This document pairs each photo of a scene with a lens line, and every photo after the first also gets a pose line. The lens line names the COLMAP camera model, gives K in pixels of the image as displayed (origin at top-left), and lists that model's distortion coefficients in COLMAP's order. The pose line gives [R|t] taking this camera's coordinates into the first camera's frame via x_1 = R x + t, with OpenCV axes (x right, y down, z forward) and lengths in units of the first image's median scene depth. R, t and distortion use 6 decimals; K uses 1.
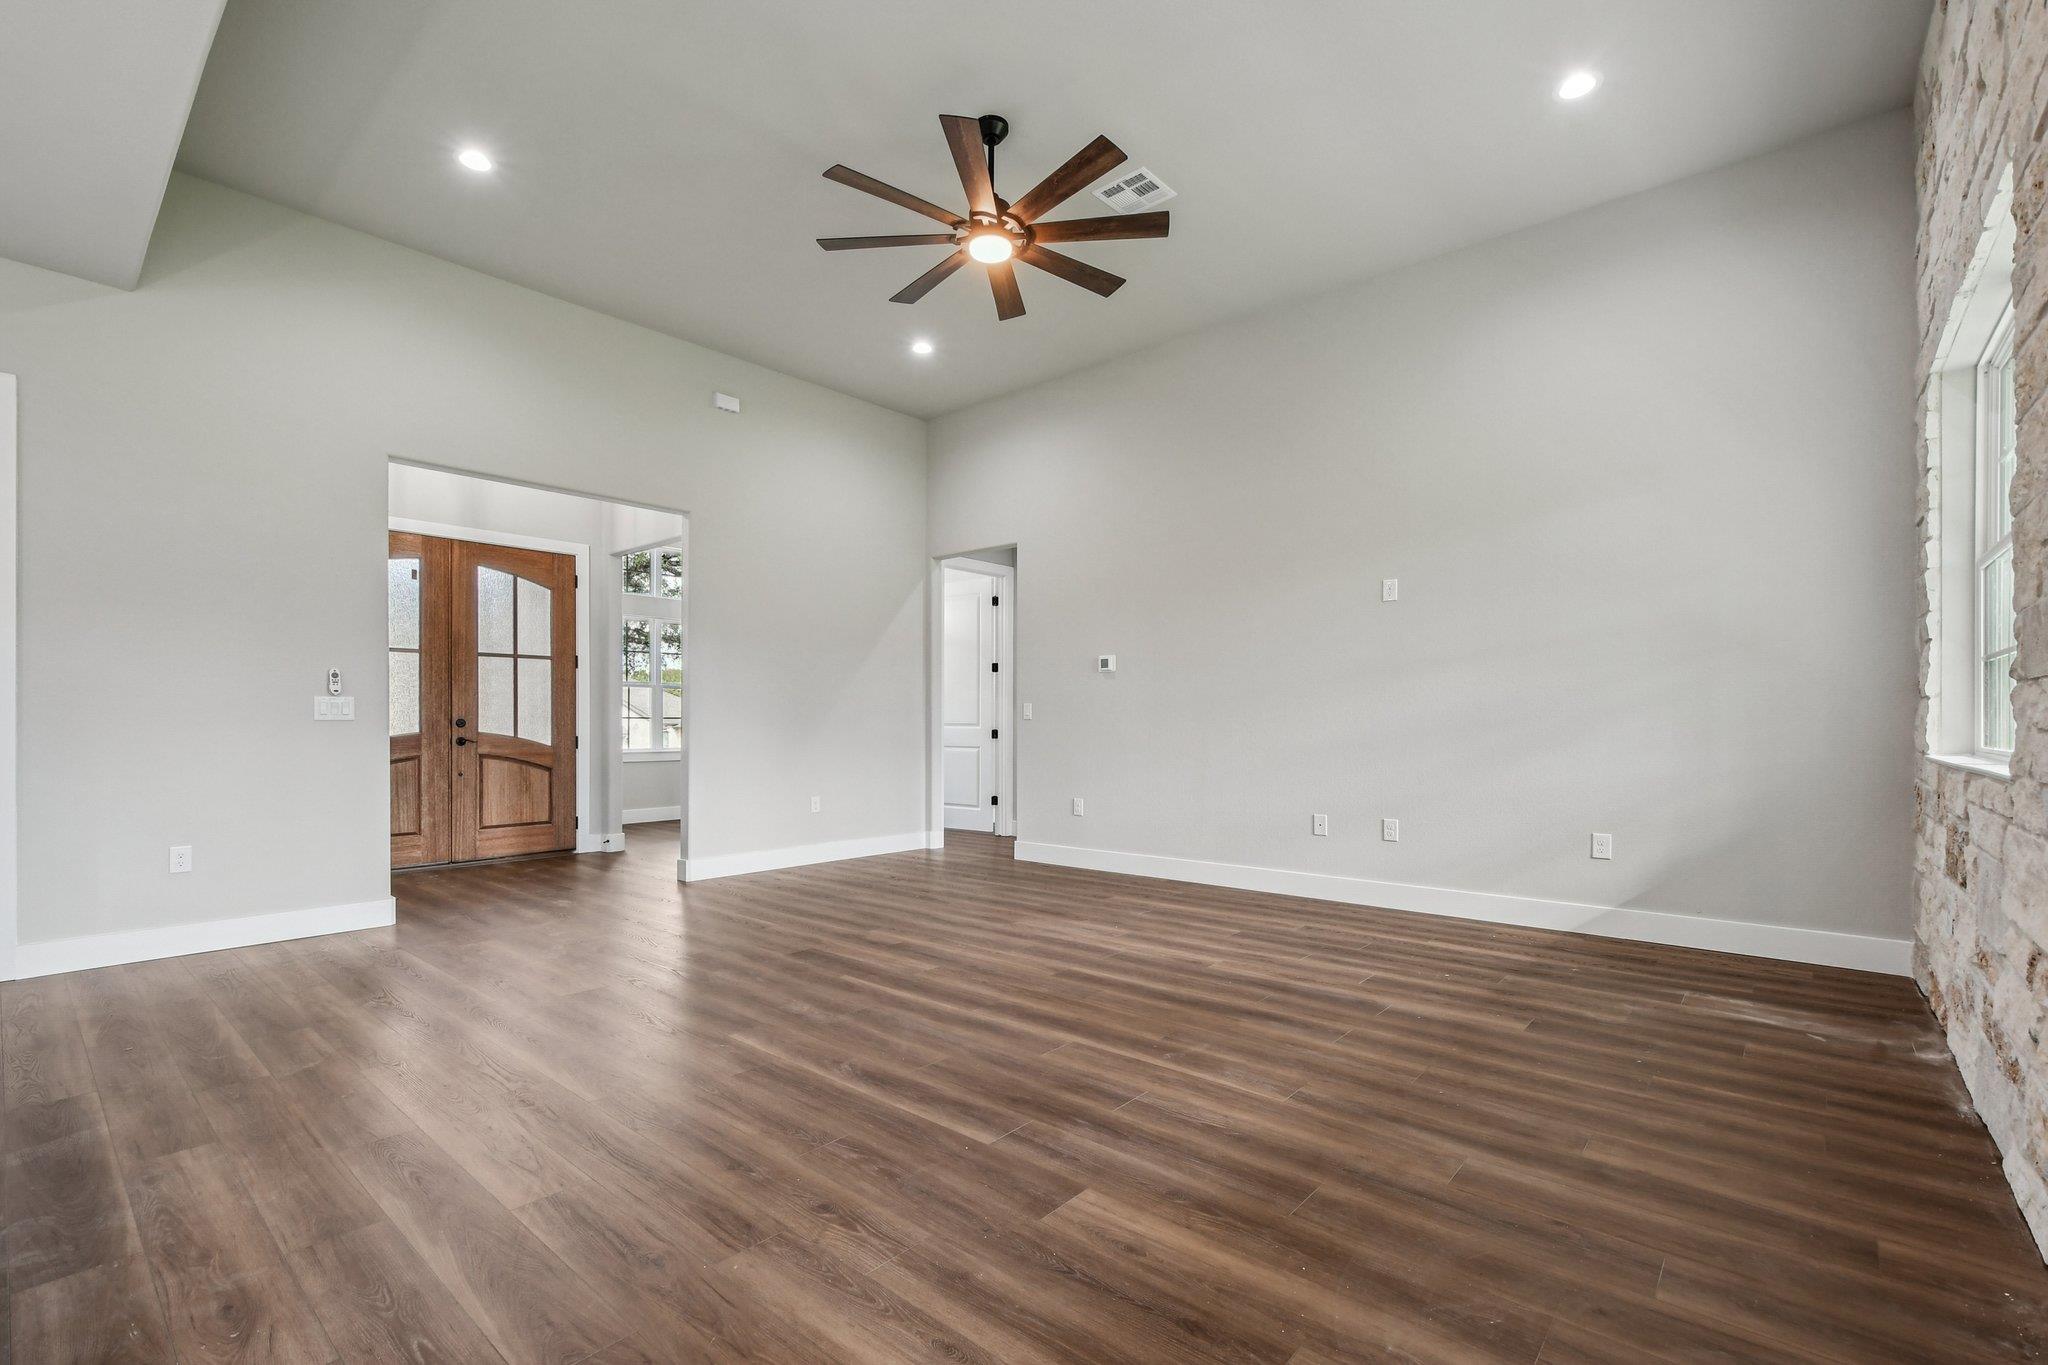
lens RADIAL K [[901.7, 0, 1012.8], [0, 901.7, 723.8], [0, 0, 1]] dist [0.004166, -0.000337]
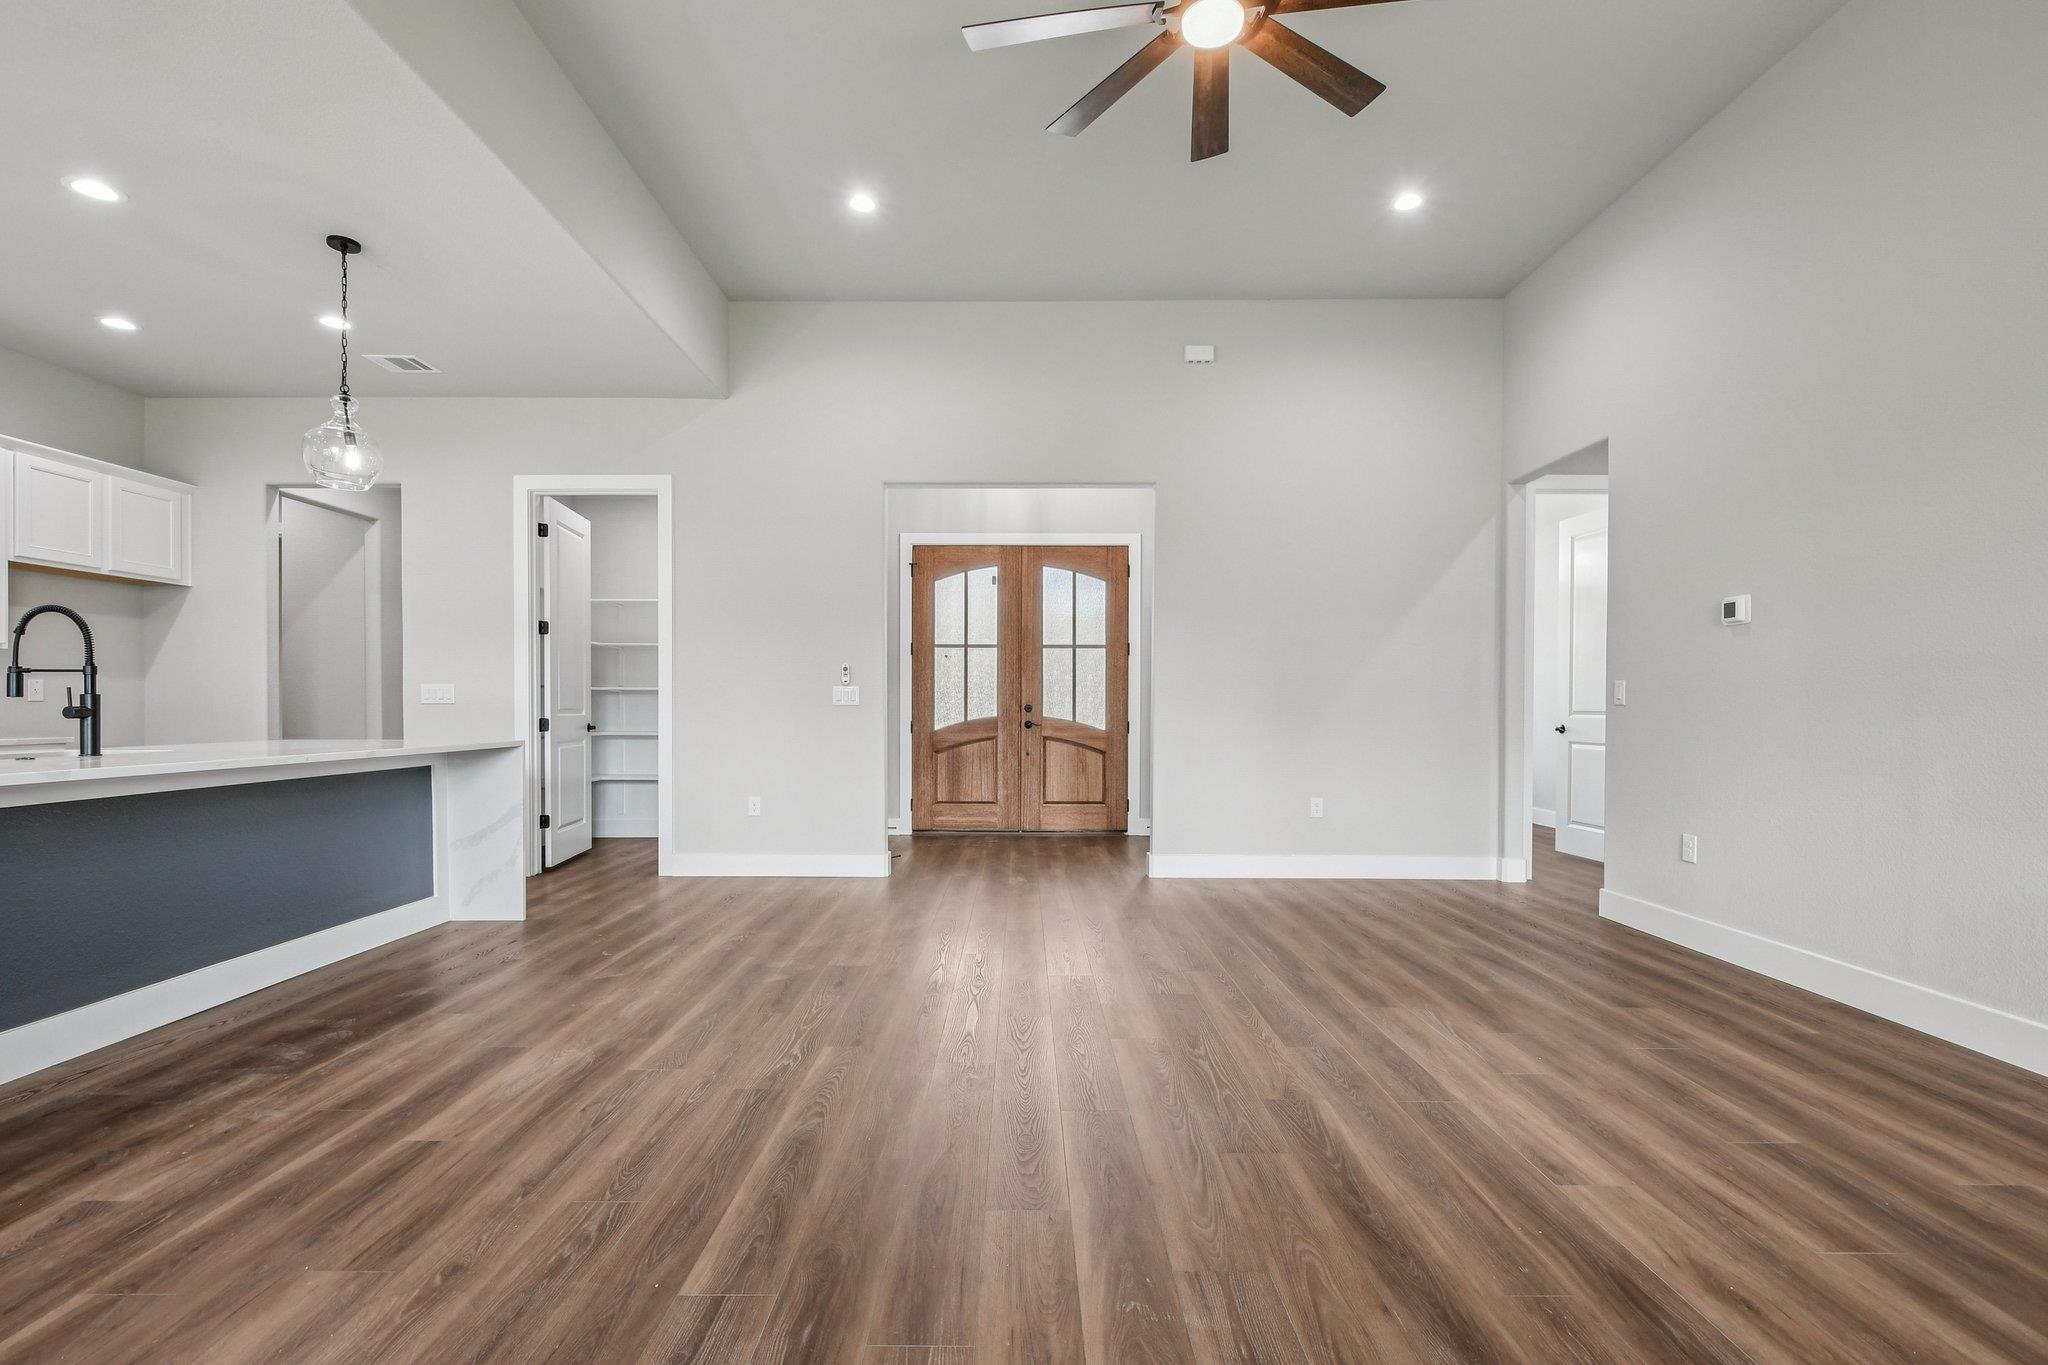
lens RADIAL K [[904.8, 0, 1012.7], [0, 904.8, 720.8], [0, 0, 1]] dist [0.008154, -0.007529]
pose [[0.653272, 0.013696, -0.756999, 0.231709], [-0.004622, 0.999890, 0.014102, -0.000888], [0.757109, -0.005714, 0.653264, 0.247734]]
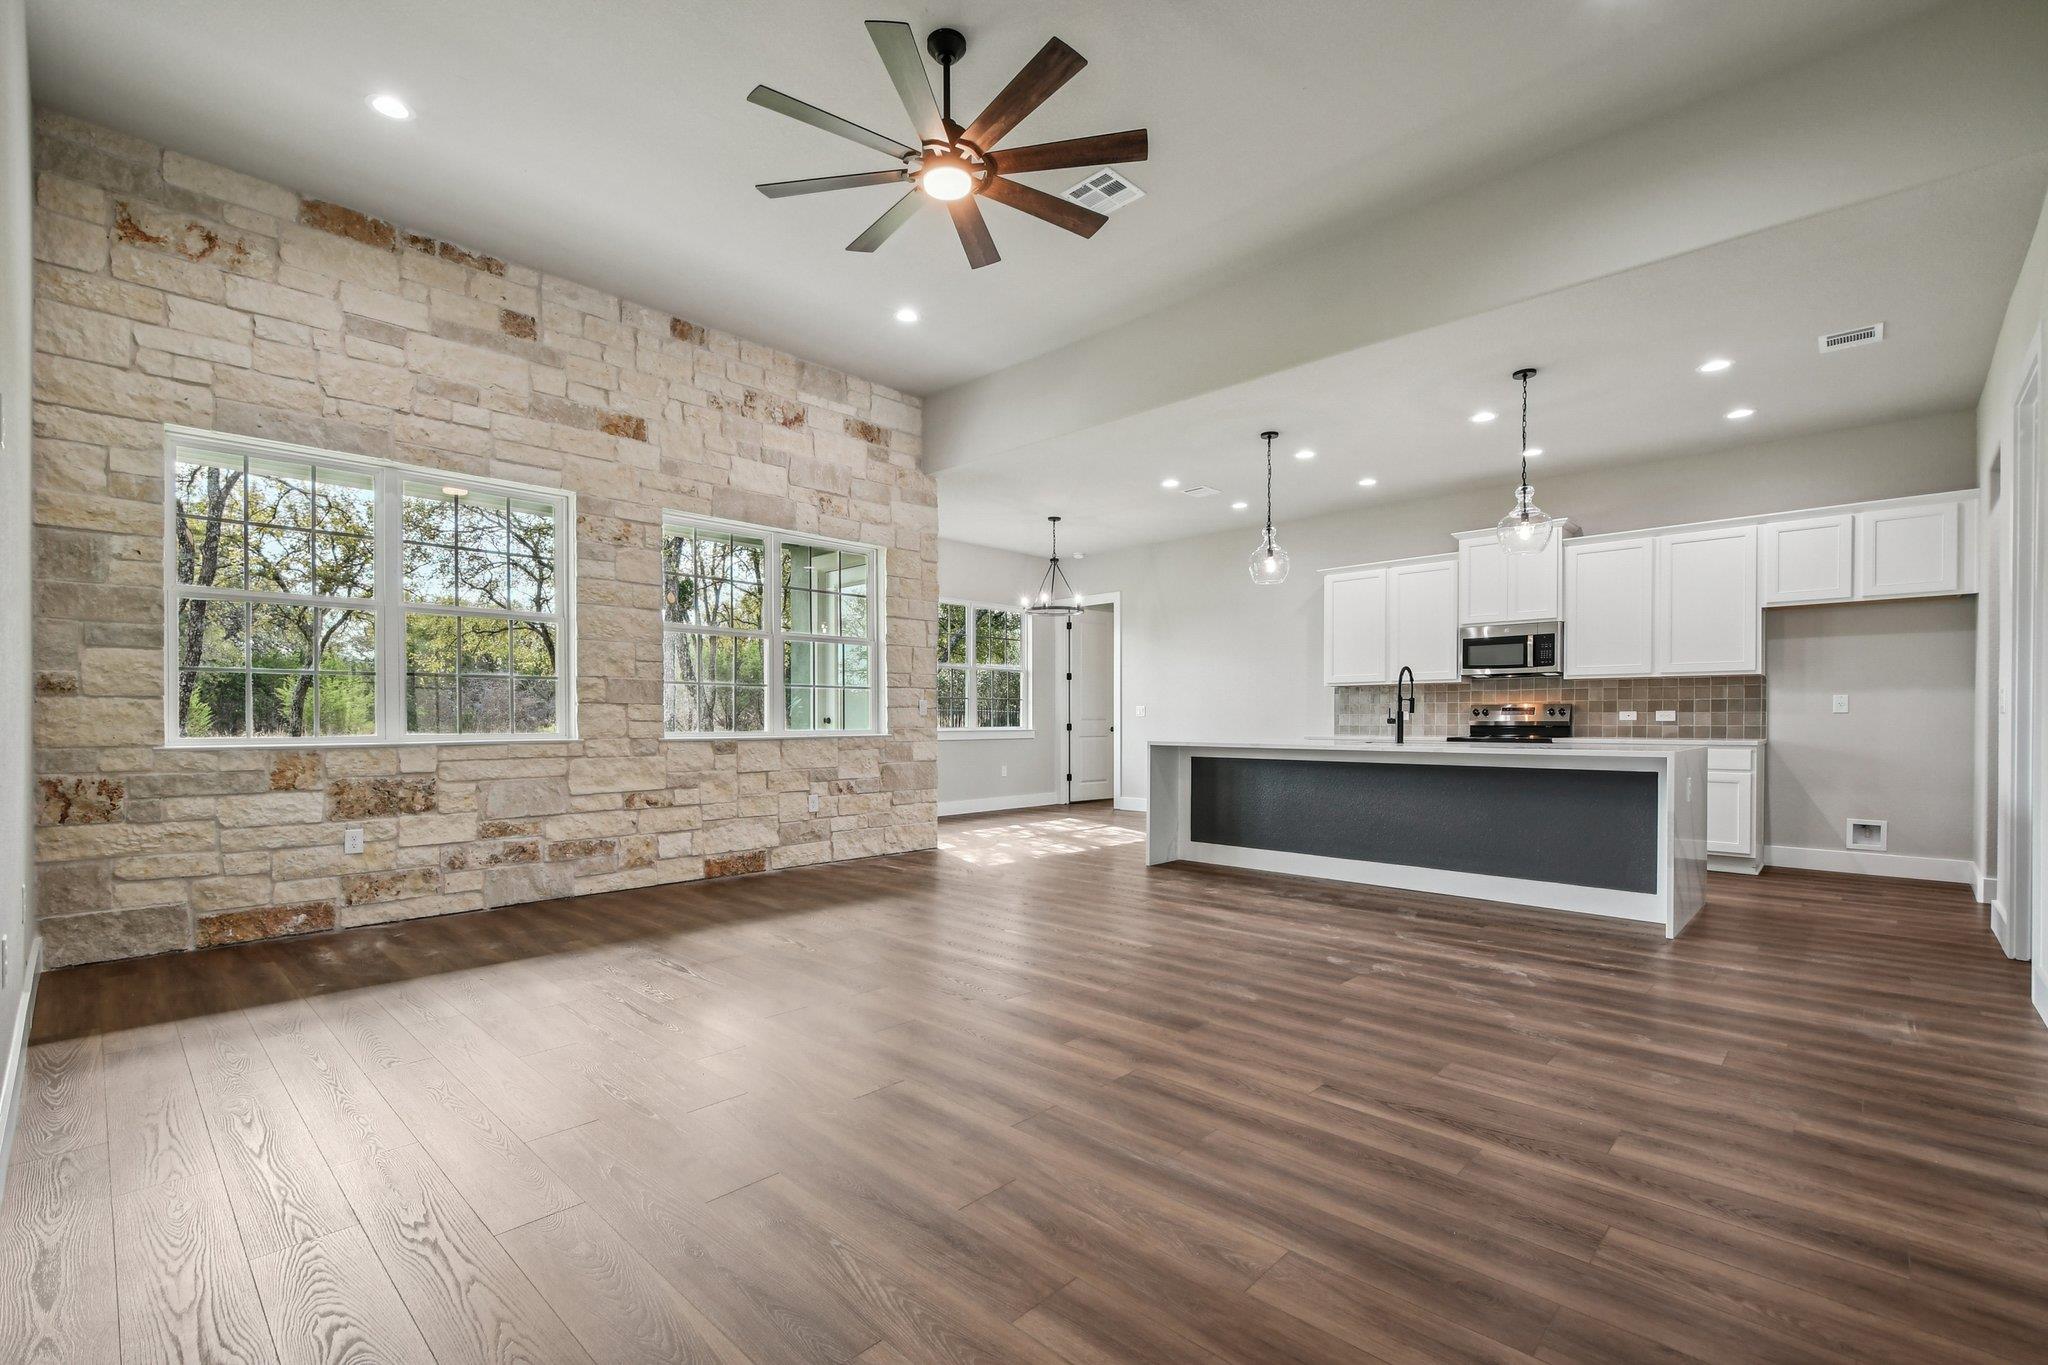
lens RADIAL K [[904.8, 0, 1012.7], [0, 904.8, 720.8], [0, 0, 1]] dist [0.008154, -0.007529]
pose [[-0.998970, 0.002220, 0.045322, -0.074326], [0.002397, 0.999990, 0.003855, -0.000518], [-0.045313, 0.003960, -0.998965, 1.085419]]
